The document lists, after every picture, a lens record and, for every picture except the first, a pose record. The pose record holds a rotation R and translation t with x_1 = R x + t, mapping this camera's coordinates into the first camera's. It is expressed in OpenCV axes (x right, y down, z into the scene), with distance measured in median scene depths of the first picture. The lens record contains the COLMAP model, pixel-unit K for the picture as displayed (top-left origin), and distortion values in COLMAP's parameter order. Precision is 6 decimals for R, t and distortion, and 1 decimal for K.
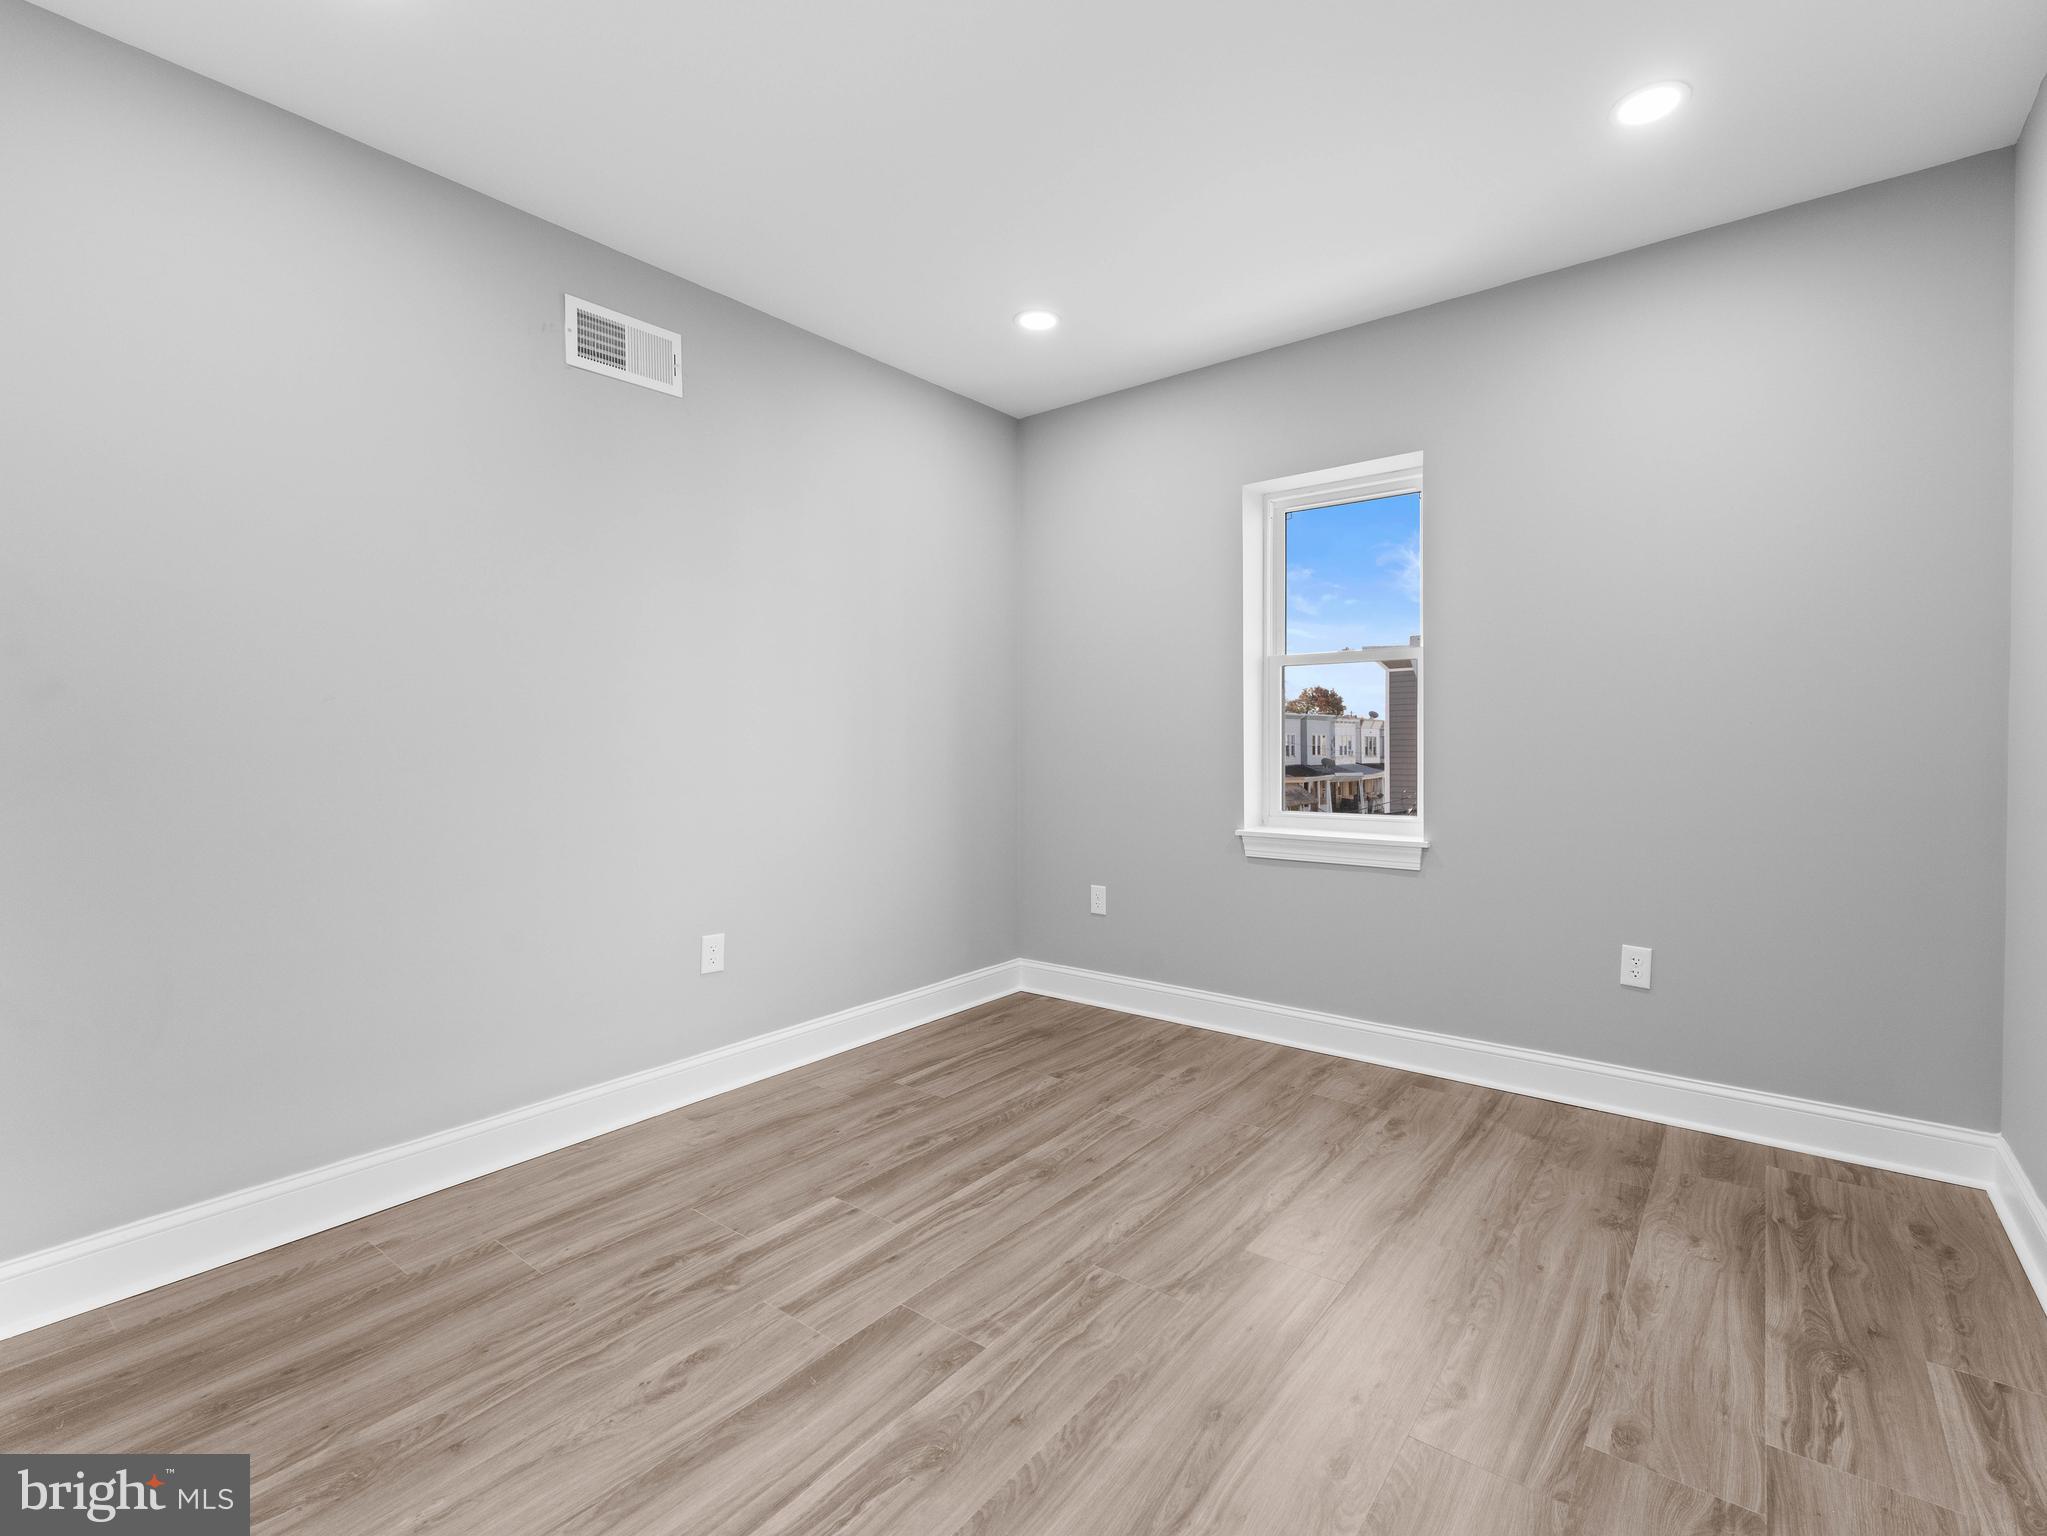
lens RADIAL K [[914.9, 0, 1078.4], [0, 914.9, 767.1], [0, 0, 1]] dist [0.027721, 0.000223]
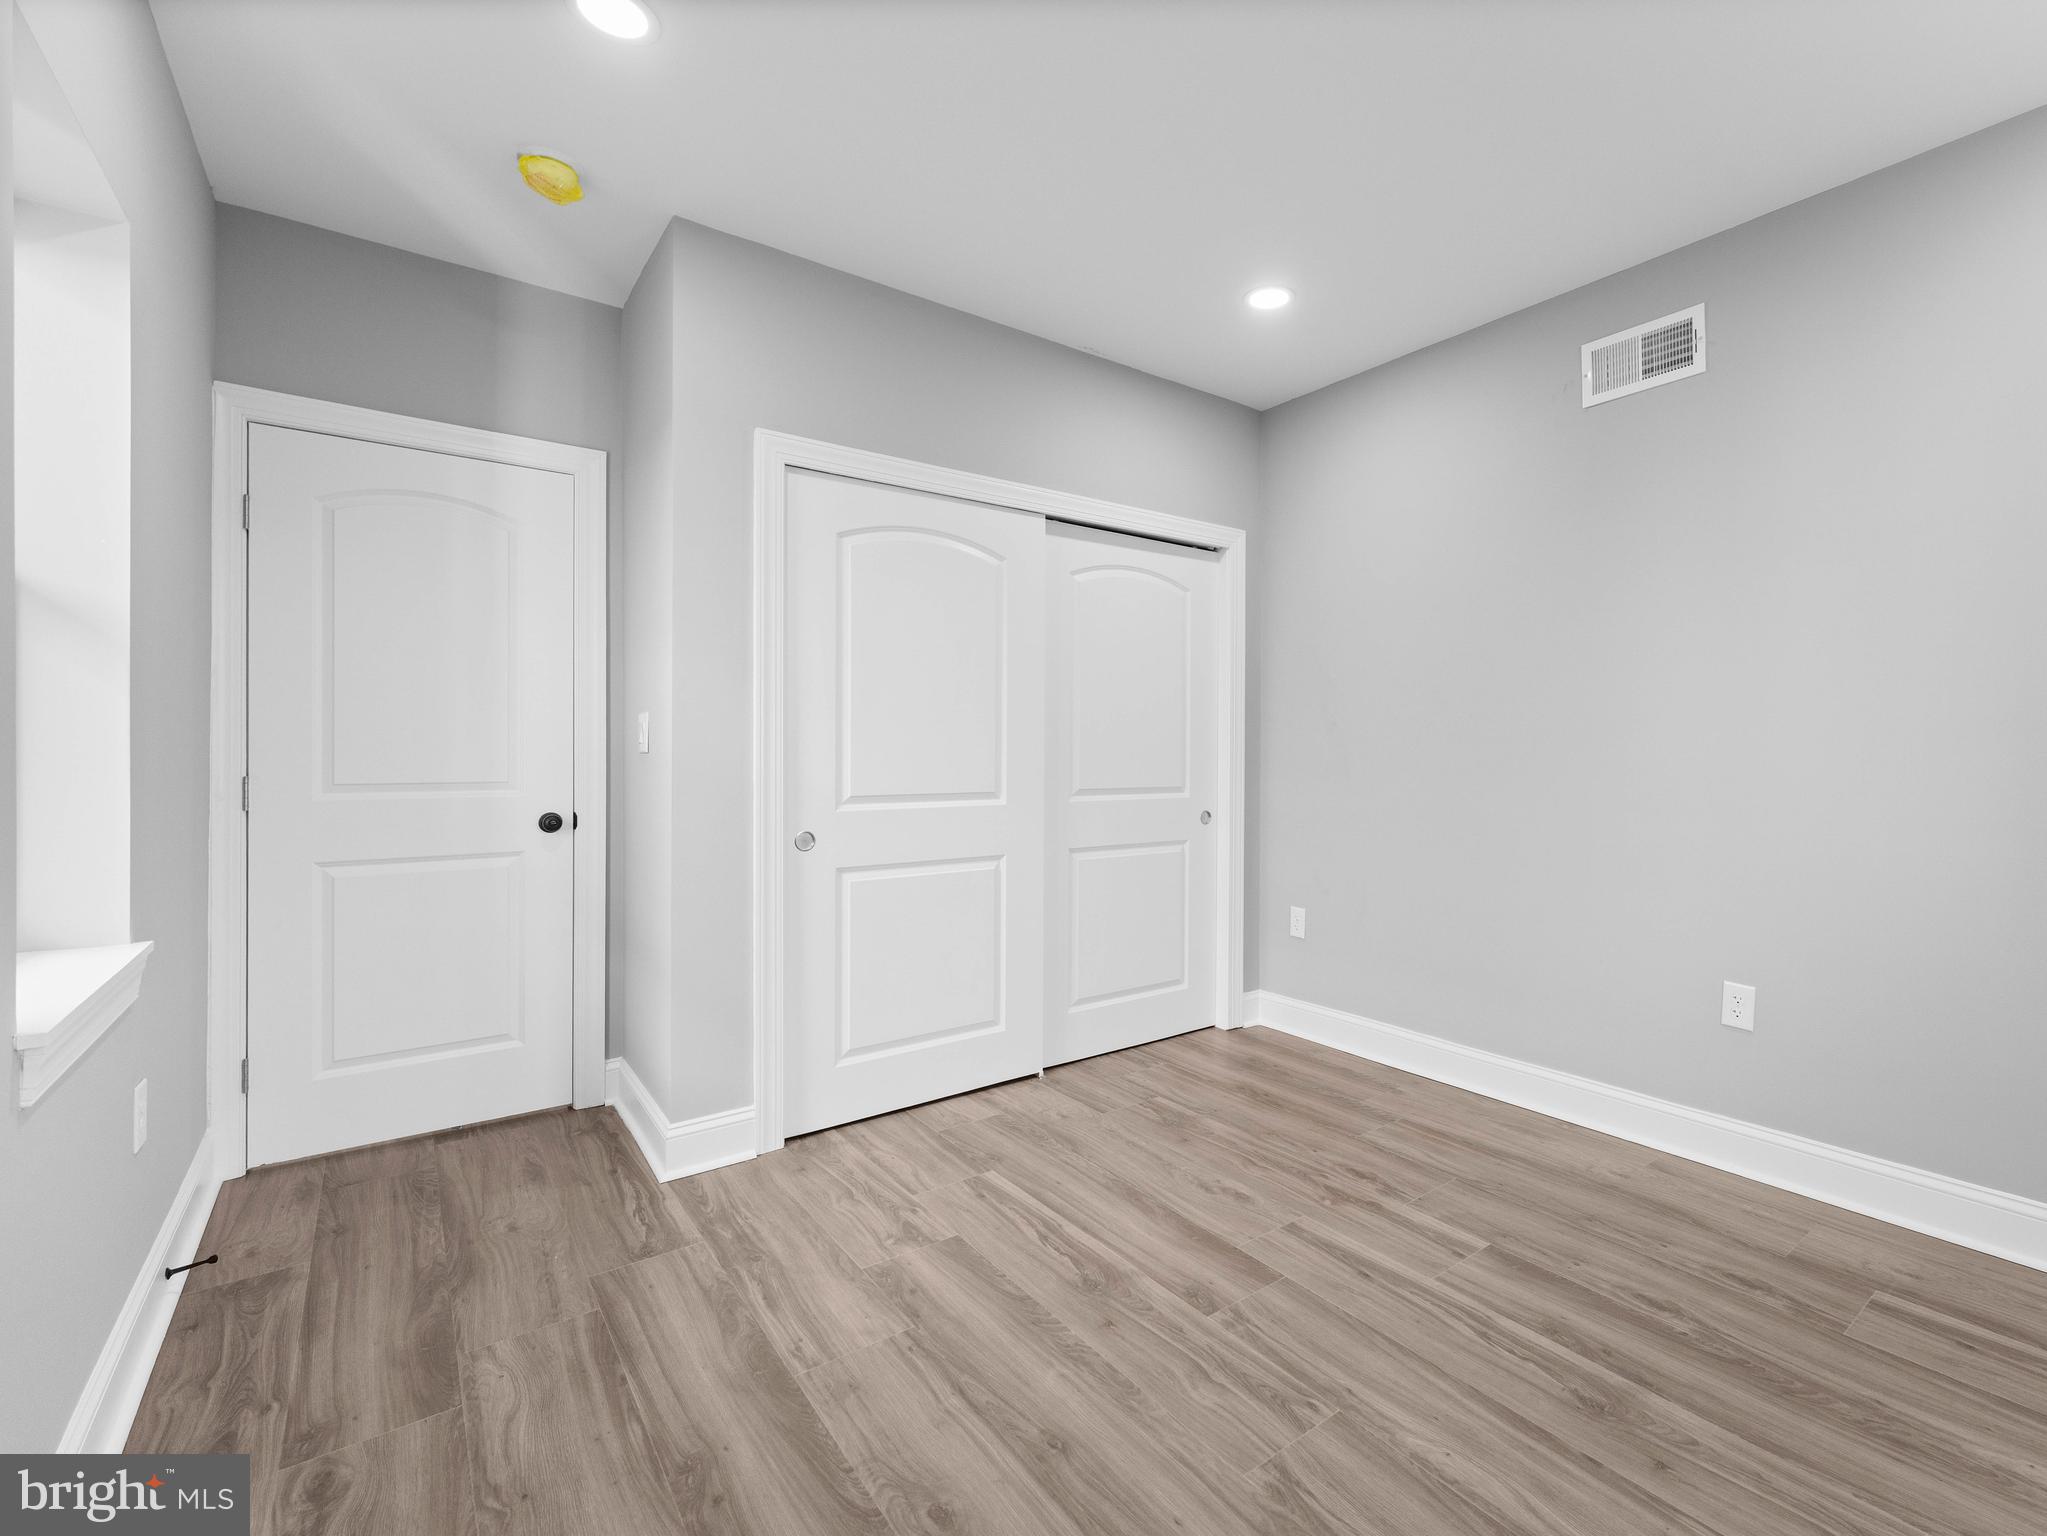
lens RADIAL K [[914.9, 0, 1045.5], [0, 914.9, 765.1], [0, 0, 1]] dist [0.027721, 0.000223]
pose [[-0.303047, 0.009927, -0.952924, 0.747541], [-0.026906, 0.999458, 0.018968, 0.008645], [0.952596, 0.031387, -0.302615, 0.917296]]
